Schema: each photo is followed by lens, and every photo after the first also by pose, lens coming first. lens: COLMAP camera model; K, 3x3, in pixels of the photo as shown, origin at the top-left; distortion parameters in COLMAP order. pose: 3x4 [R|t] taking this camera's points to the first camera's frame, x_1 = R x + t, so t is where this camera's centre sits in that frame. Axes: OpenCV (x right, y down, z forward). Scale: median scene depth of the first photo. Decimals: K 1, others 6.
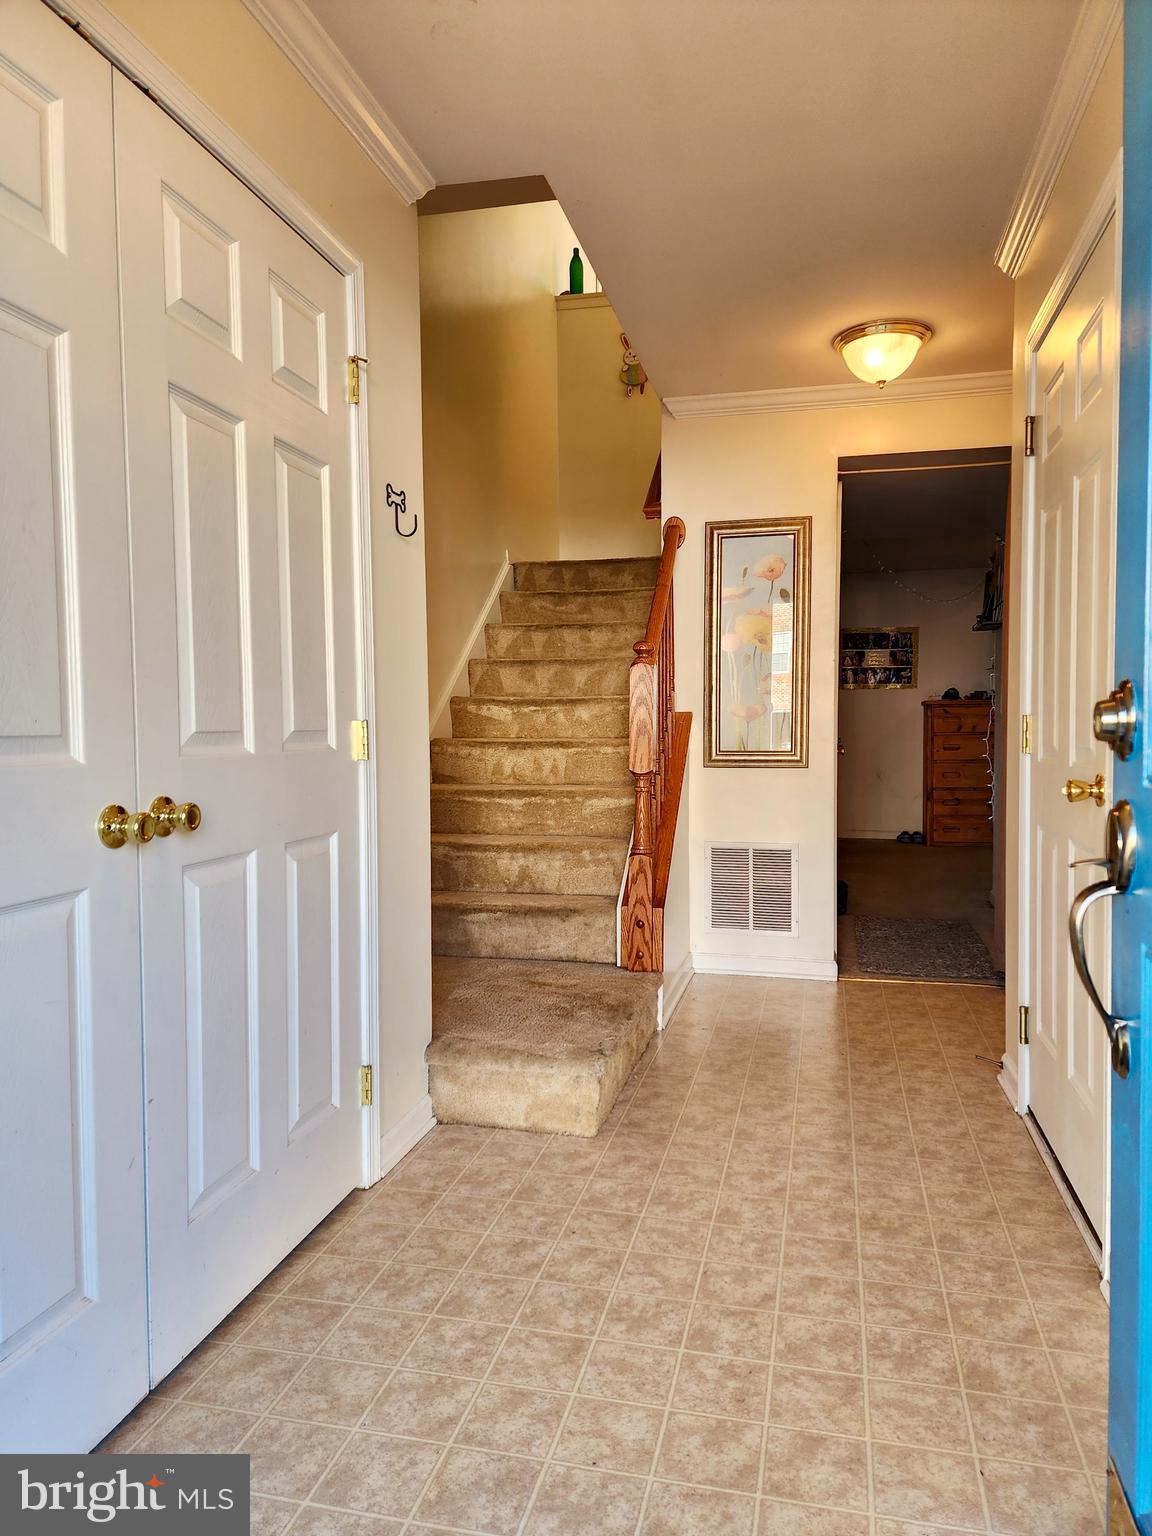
lens RADIAL K [[1027.0, 0, 580.5], [0, 1027.0, 771.3], [0, 0, 1]] dist [0.001169, -0.001338]
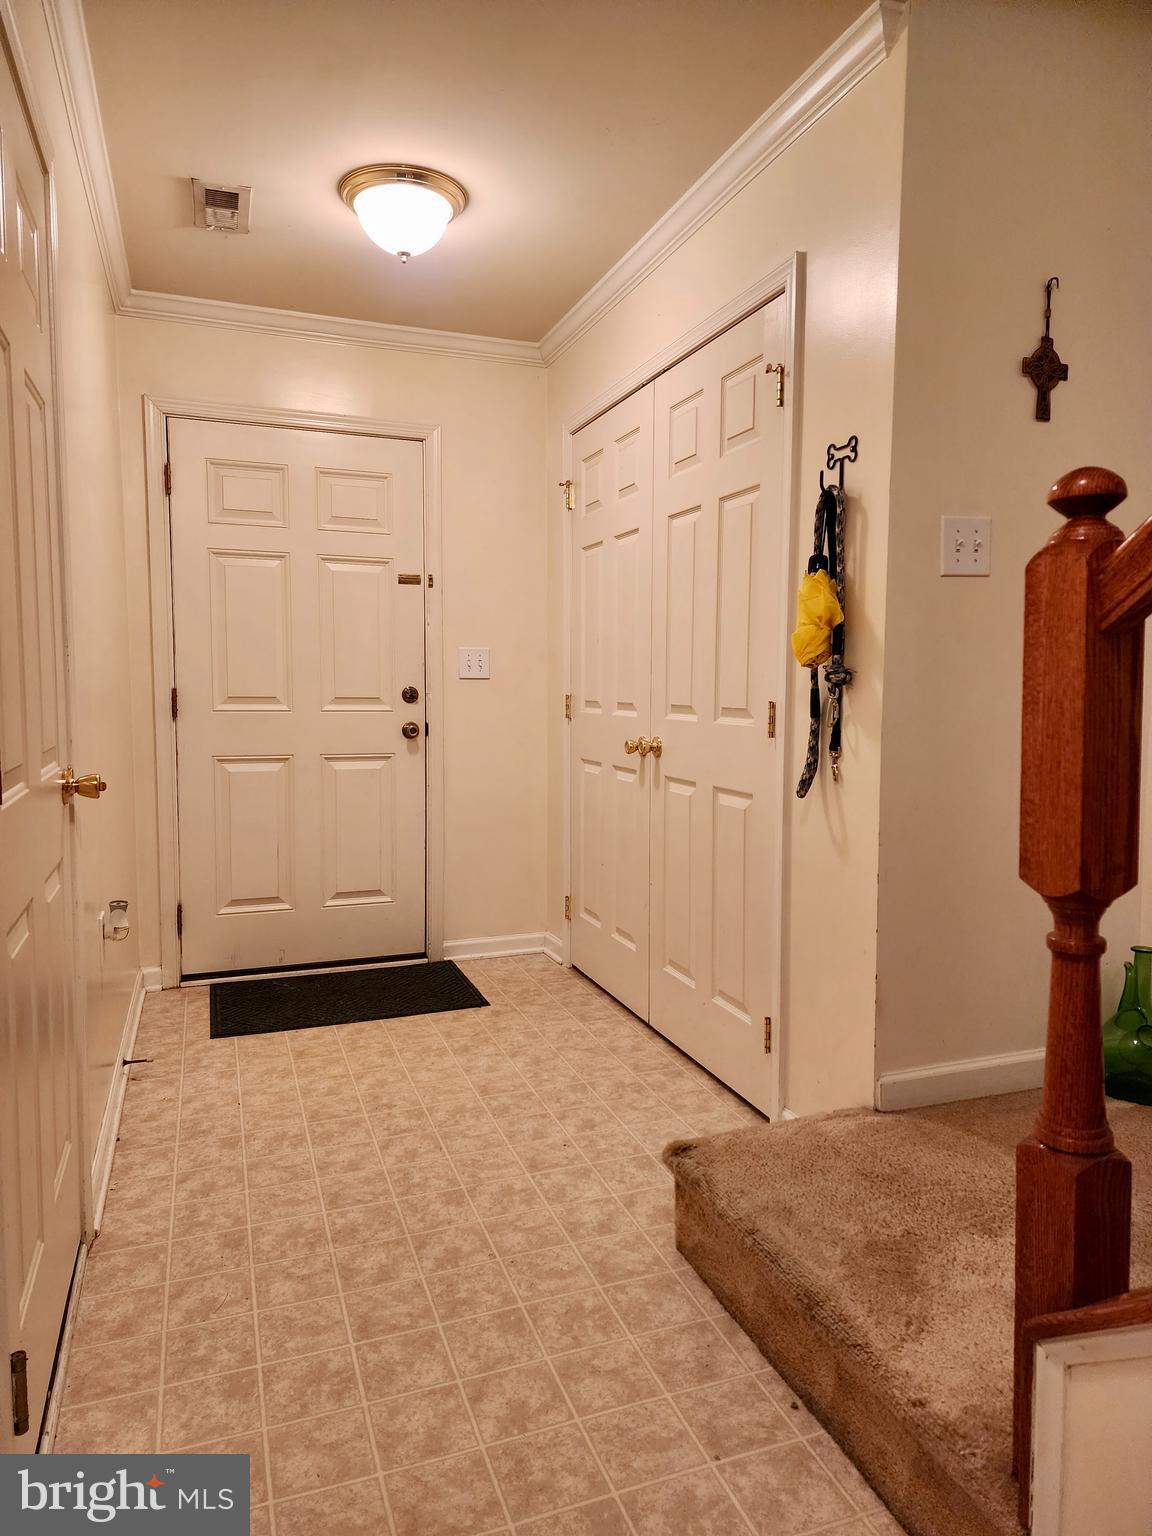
lens RADIAL K [[1027.0, 0, 580.8], [0, 1027.0, 757.8], [0, 0, 1]] dist [0.001169, -0.001338]
pose [[-0.833589, 0.046718, -0.550406, 0.656043], [-0.026819, 0.991819, 0.124802, -0.140456], [0.551734, 0.118795, -0.825517, 2.113052]]
